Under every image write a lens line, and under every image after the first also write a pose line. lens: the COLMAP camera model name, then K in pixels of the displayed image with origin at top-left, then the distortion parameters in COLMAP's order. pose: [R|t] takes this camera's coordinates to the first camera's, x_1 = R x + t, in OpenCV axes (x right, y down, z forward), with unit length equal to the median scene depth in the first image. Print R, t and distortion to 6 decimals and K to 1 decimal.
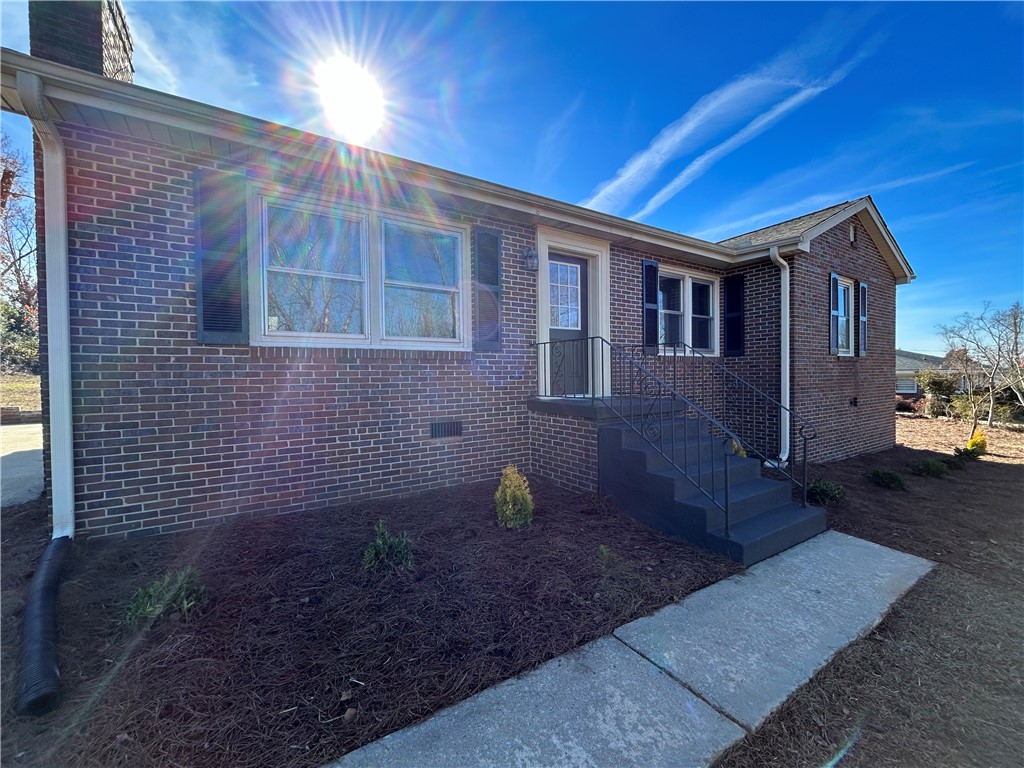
lens RADIAL K [[417.3, 0, 506.2], [0, 417.3, 384.0], [0, 0, 1]] dist [-0.001324, 0.000109]
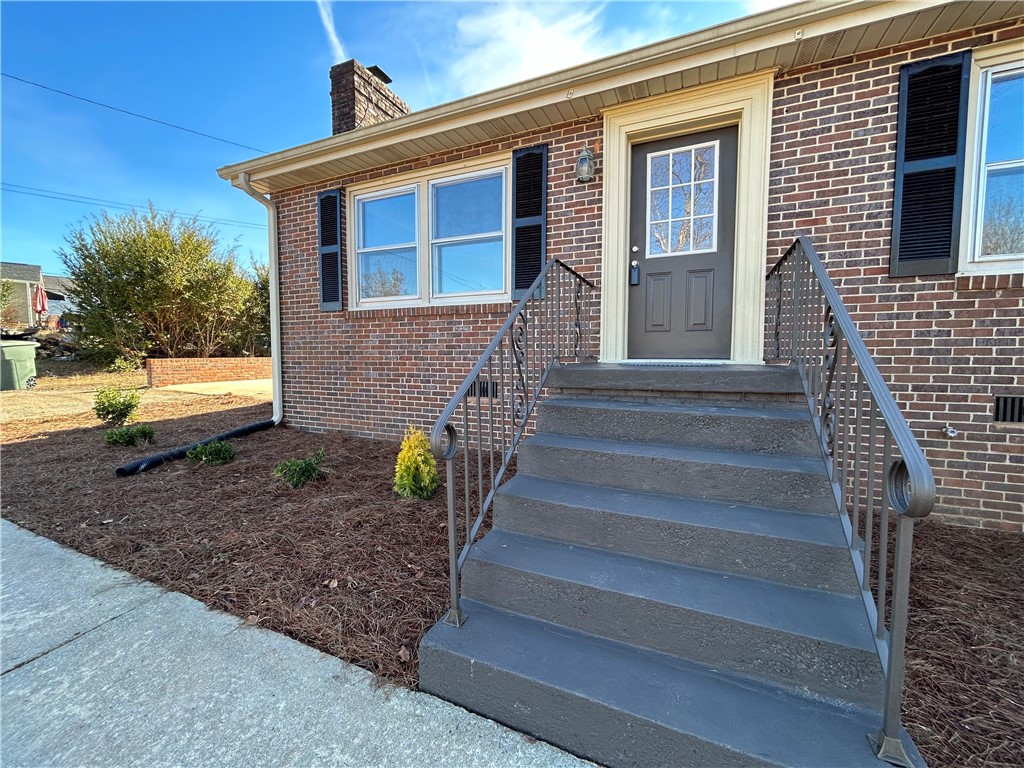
lens RADIAL K [[417.3, 0, 507.1], [0, 417.3, 380.6], [0, 0, 1]] dist [-0.001324, 0.000109]
pose [[0.551623, 0.066916, -0.831405, 0.657158], [-0.022710, 0.997612, 0.065226, 0.027948], [0.833785, -0.017099, 0.551825, 0.529599]]
